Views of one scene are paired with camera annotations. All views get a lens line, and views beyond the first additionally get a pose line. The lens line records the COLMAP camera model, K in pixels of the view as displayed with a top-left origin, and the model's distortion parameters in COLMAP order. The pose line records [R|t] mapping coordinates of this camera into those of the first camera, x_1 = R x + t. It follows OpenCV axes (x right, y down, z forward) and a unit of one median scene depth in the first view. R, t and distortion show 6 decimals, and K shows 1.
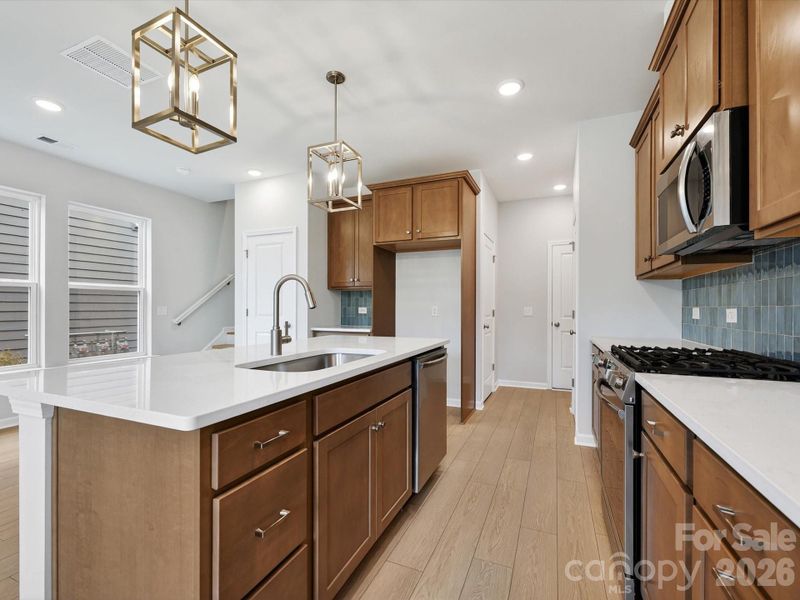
lens RADIAL K [[361.3, 0, 402.4], [0, 361.3, 307.3], [0, 0, 1]] dist [0.001053, -0.001396]
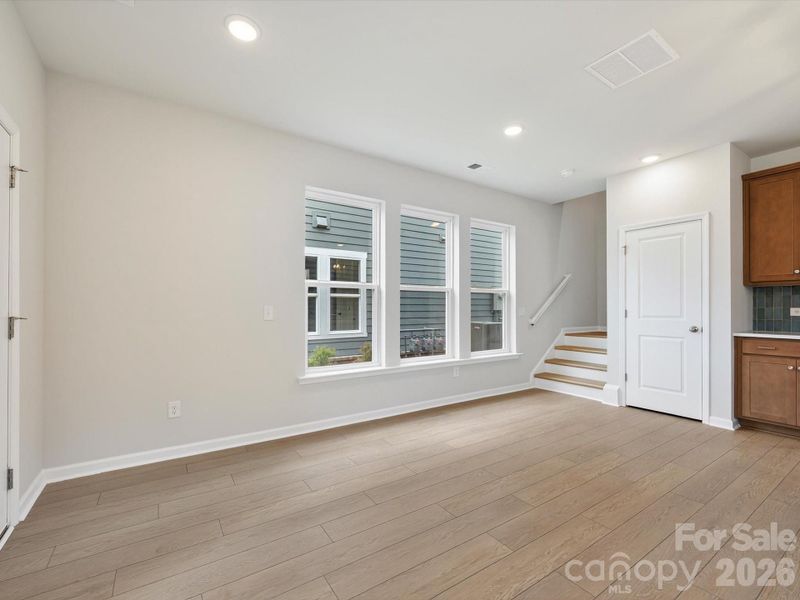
lens RADIAL K [[361.3, 0, 398.7], [0, 361.3, 307.2], [0, 0, 1]] dist [0.001053, -0.001396]
pose [[0.835753, -0.003489, -0.549095, -0.489887], [0.002350, 0.999993, -0.002778, -0.001063], [0.549101, 0.001031, 0.835755, -0.108005]]
